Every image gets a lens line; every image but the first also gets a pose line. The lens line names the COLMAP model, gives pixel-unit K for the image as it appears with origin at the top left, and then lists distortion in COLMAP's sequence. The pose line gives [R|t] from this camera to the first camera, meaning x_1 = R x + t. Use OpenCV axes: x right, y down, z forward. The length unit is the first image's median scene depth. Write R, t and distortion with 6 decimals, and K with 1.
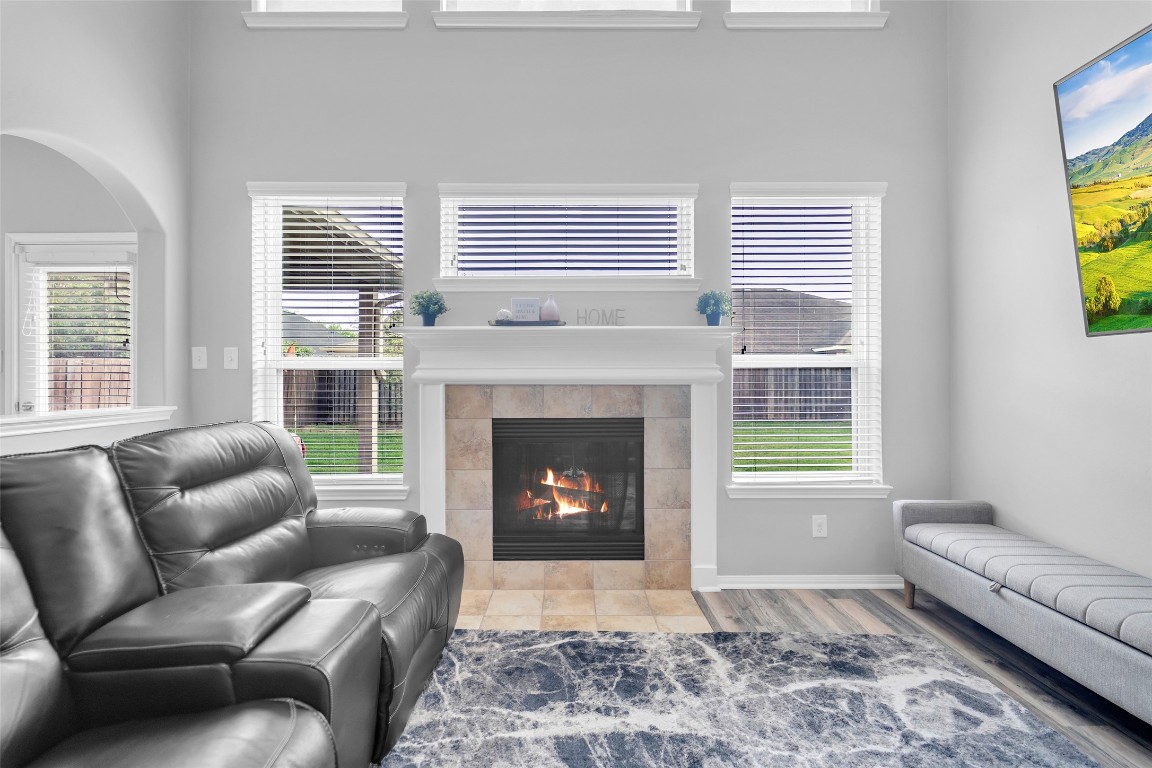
lens RADIAL K [[461.4, 0, 578.5], [0, 461.4, 380.9], [0, 0, 1]] dist [0.001281, -0.002182]
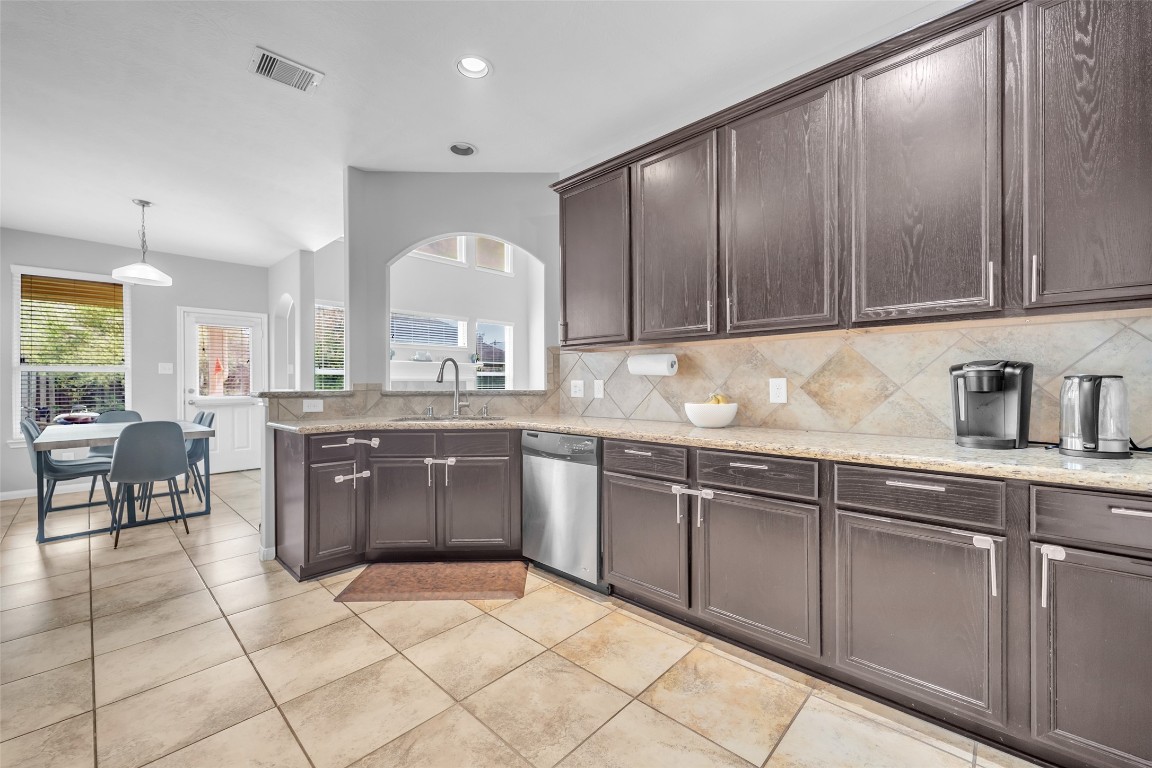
lens RADIAL K [[461.4, 0, 569.1], [0, 461.4, 383.4], [0, 0, 1]] dist [0.001281, -0.002182]
pose [[0.695768, -0.002247, 0.718263, -1.508975], [0.007340, 0.999965, -0.003981, 0.042181], [-0.718229, 0.008042, 0.695761, -1.676474]]
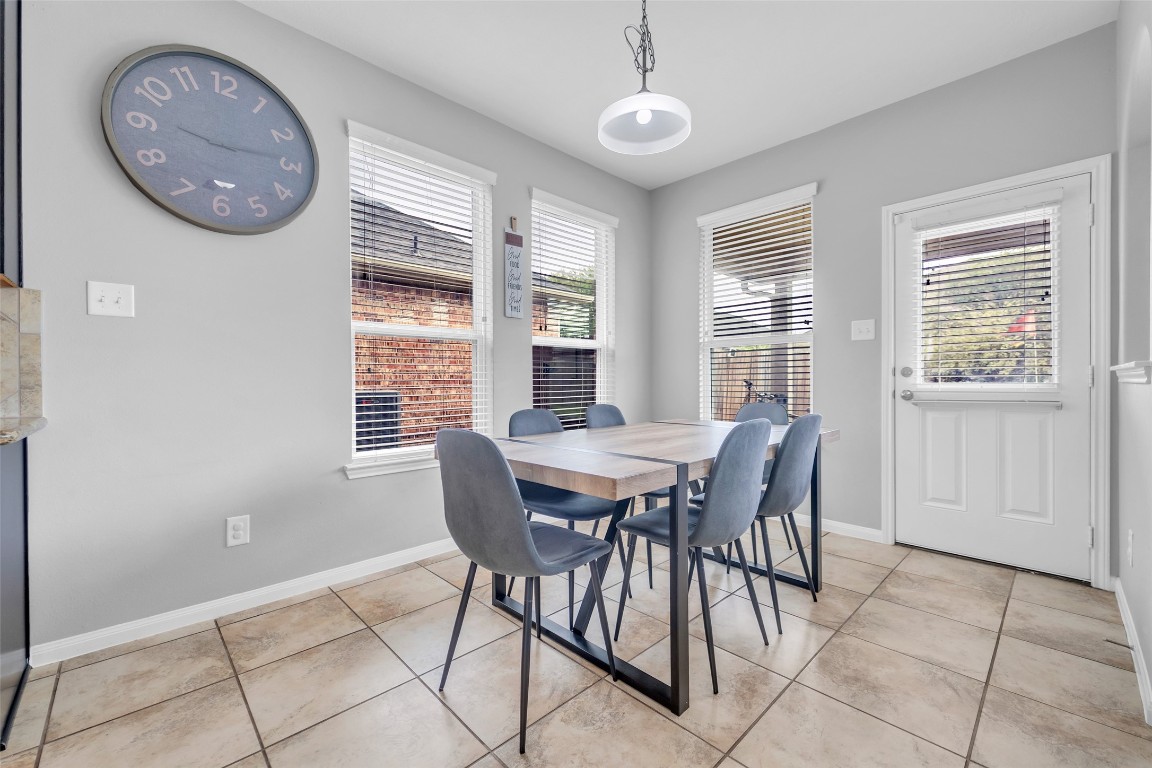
lens RADIAL K [[461.4, 0, 575.1], [0, 461.4, 382.0], [0, 0, 1]] dist [0.001281, -0.002182]
pose [[0.692870, 0.002208, -0.721059, -0.969556], [-0.002612, 0.999996, 0.000552, 0.079539], [0.721057, 0.001501, 0.692874, -0.233491]]
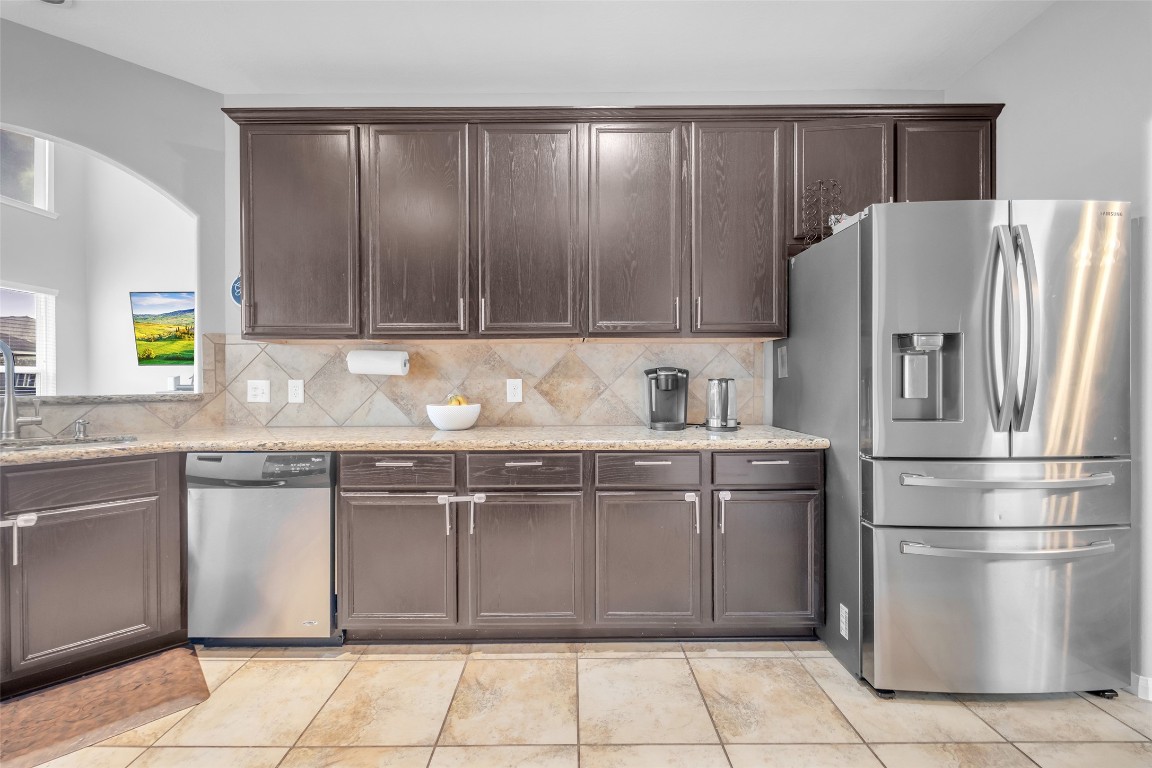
lens RADIAL K [[461.4, 0, 571.3], [0, 461.4, 383.3], [0, 0, 1]] dist [0.001281, -0.002182]
pose [[0.003907, -0.003178, 0.999987, -1.538613], [0.009266, 0.999952, 0.003142, 0.038728], [-0.999949, 0.009253, 0.003936, -1.479391]]
